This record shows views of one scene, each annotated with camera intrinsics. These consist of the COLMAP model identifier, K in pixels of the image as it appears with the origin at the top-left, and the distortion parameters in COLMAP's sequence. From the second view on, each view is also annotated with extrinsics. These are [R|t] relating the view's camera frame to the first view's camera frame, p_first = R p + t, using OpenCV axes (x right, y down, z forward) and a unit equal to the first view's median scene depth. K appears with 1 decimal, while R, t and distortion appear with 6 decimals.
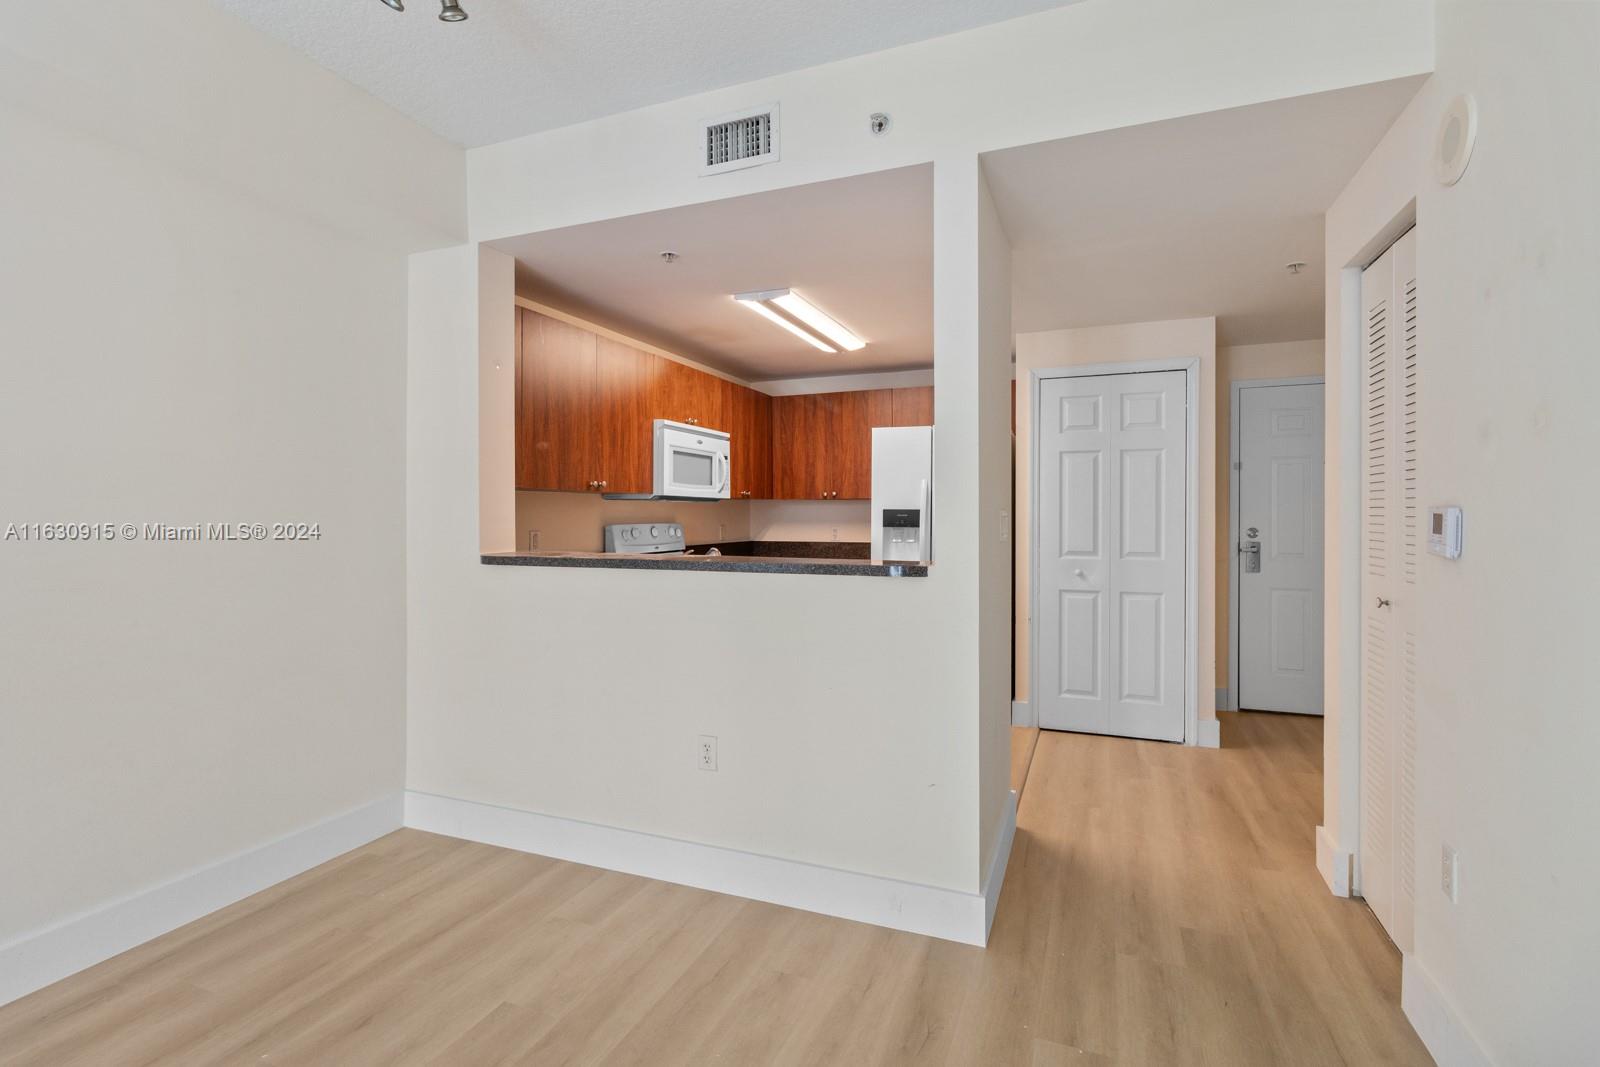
lens RADIAL K [[744.9, 0, 804.7], [0, 744.9, 525.8], [0, 0, 1]] dist [0.002200, 0.000468]
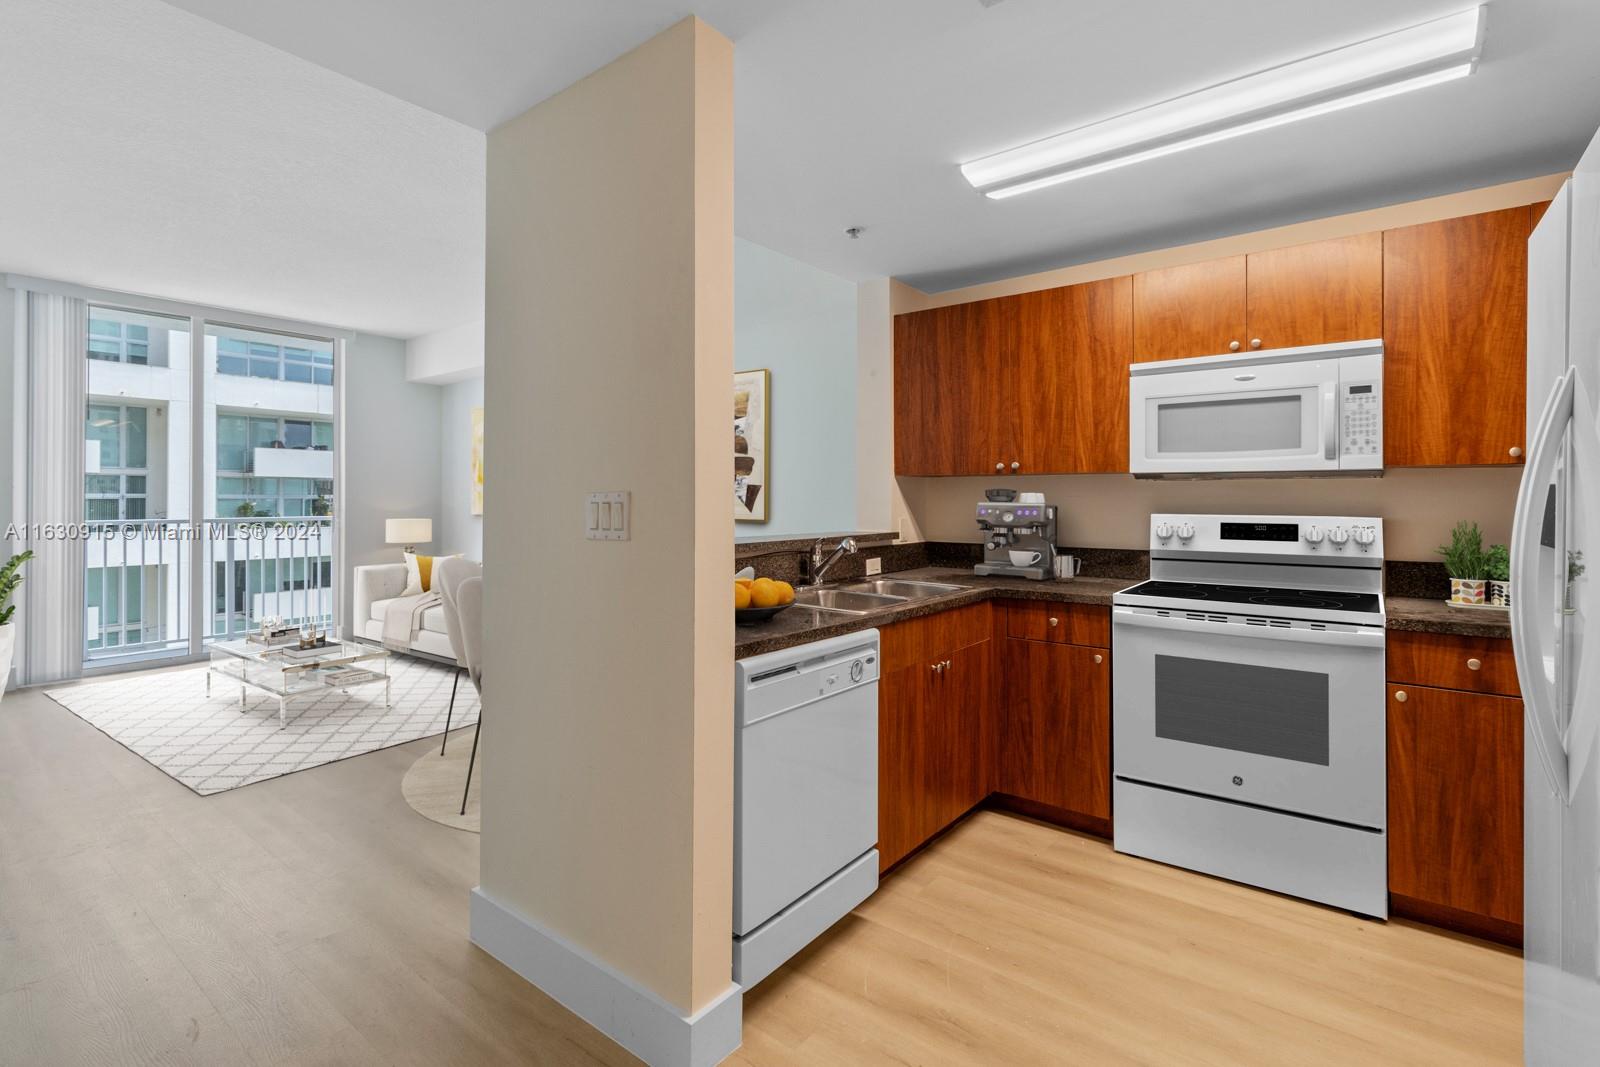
lens RADIAL K [[743.4, 0, 808.2], [0, 743.4, 496.0], [0, 0, 1]] dist [0.000894, 0.000843]
pose [[-0.278991, -0.000775, -0.960293, 0.588426], [-0.012762, 0.999914, 0.002901, -0.018462], [0.960209, 0.013065, -0.278977, 0.948559]]
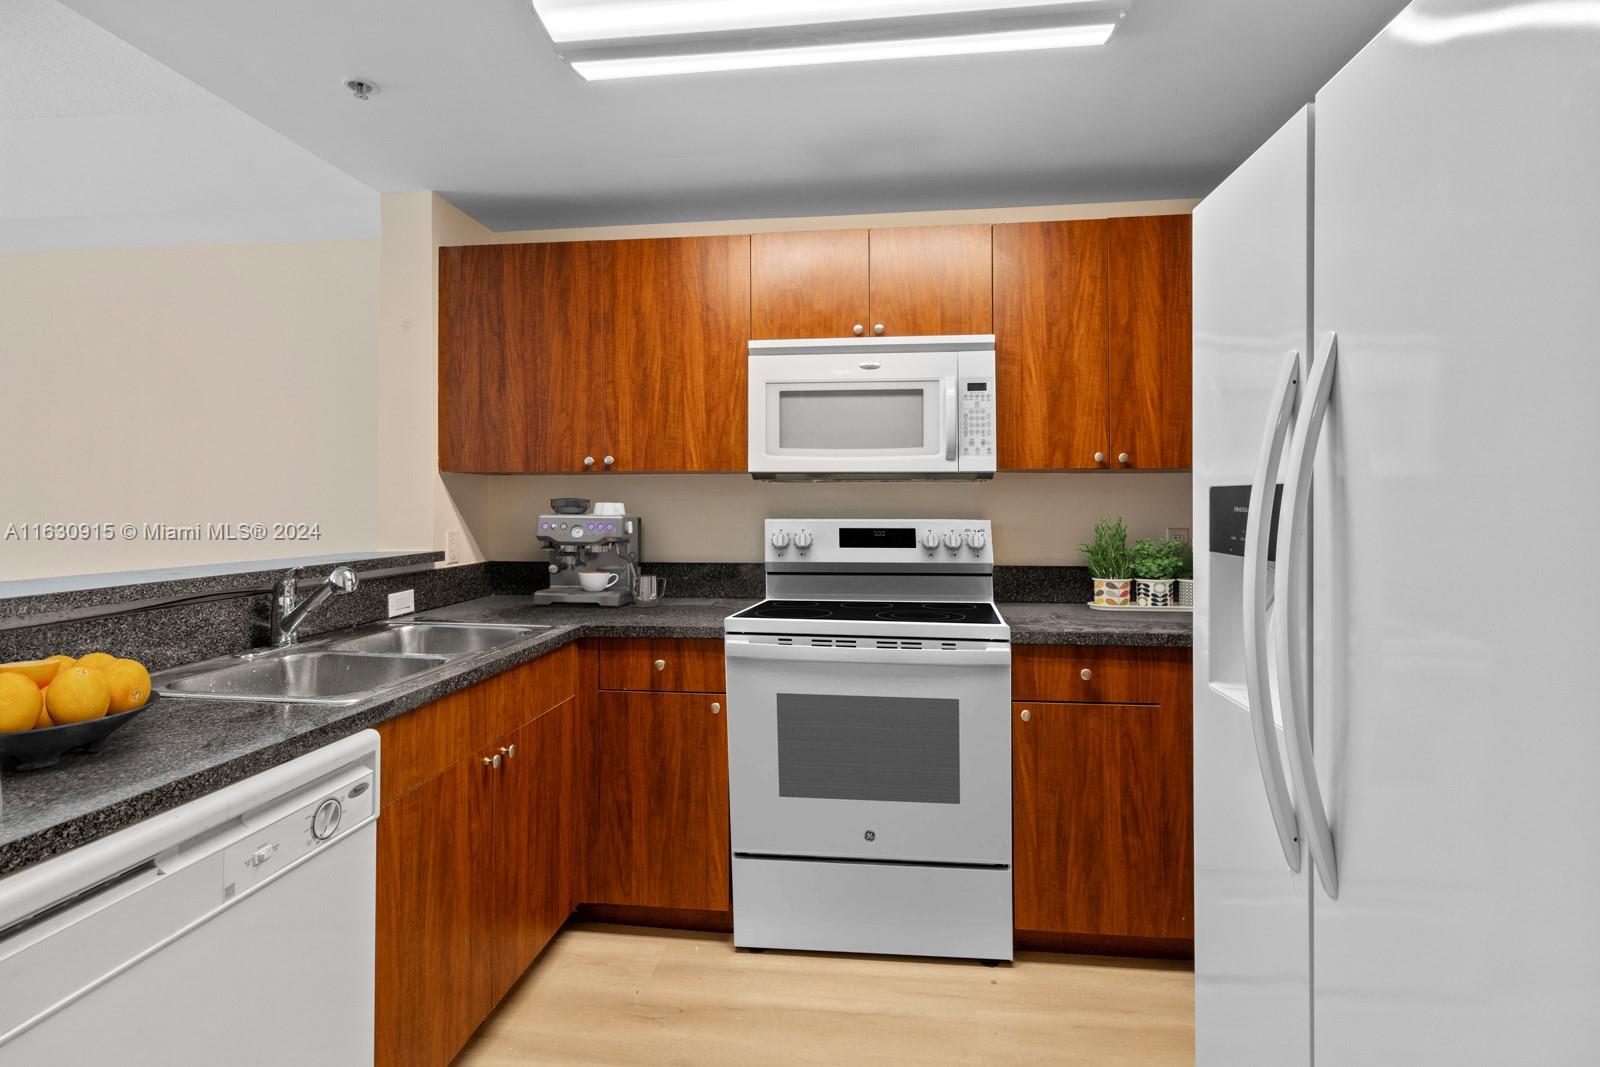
lens RADIAL K [[743.4, 0, 808.2], [0, 743.4, 496.0], [0, 0, 1]] dist [0.000894, 0.000843]
pose [[0.257488, -0.008413, -0.966245, 0.393294], [-0.012835, 0.999844, -0.012126, -0.016929], [0.966196, 0.015524, 0.257340, 0.940254]]
